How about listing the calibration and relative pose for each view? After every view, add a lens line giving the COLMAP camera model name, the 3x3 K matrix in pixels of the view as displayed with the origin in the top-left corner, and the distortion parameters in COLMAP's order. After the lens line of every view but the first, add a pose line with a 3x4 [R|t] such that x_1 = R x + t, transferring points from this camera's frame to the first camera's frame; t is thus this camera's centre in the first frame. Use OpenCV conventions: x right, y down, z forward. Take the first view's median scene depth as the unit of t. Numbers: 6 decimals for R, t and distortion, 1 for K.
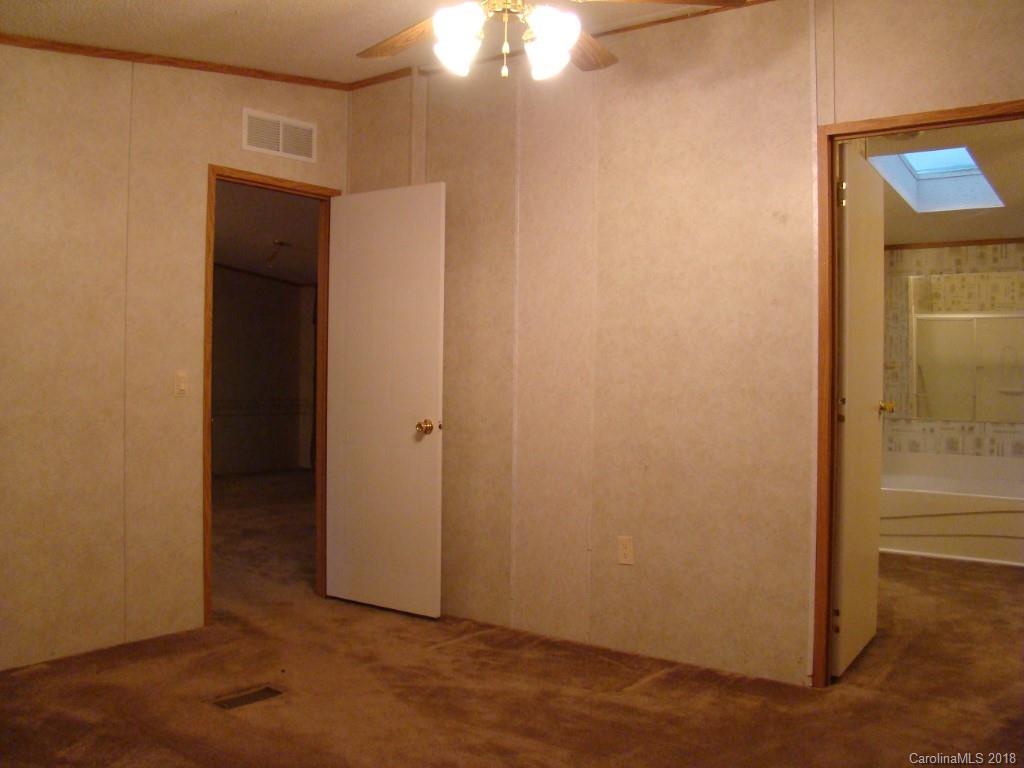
lens RADIAL K [[970.0, 0, 511.3], [0, 970.0, 389.7], [0, 0, 1]] dist [-0.169266, 0.105391]
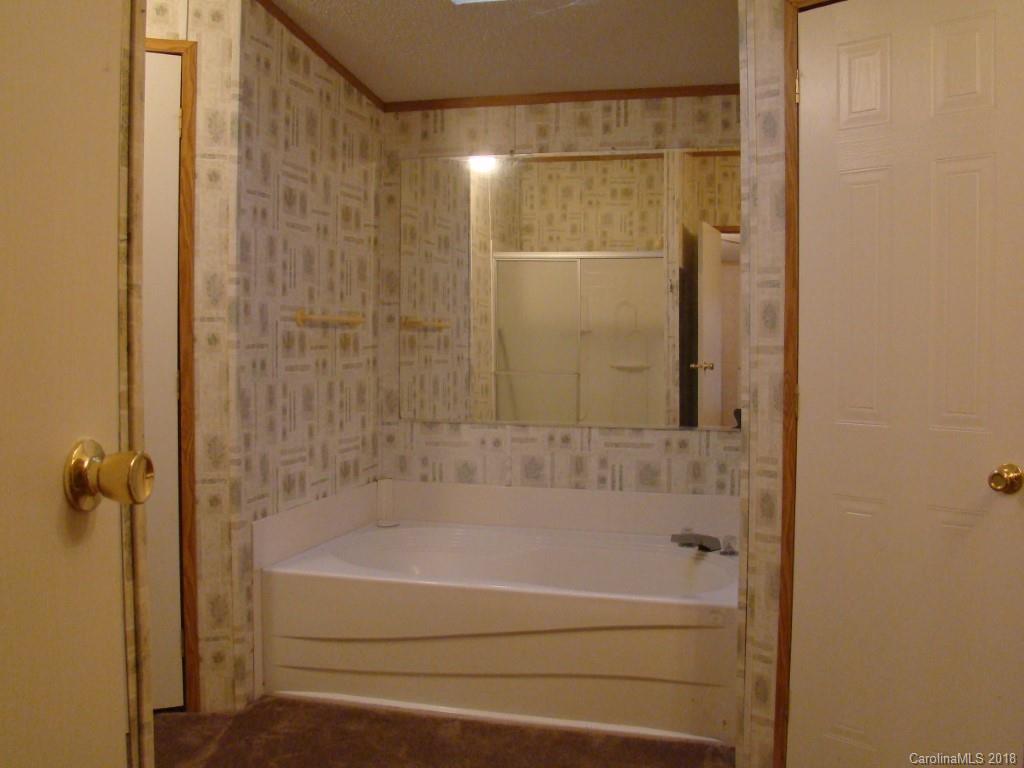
lens RADIAL K [[970.0, 0, 511.3], [0, 970.0, 389.7], [0, 0, 1]] dist [-0.169266, 0.105391]
pose [[0.929094, -0.019192, 0.369346, 0.245288], [0.007567, 0.999430, 0.032898, -0.005712], [-0.369767, -0.027771, 0.928710, 0.471966]]
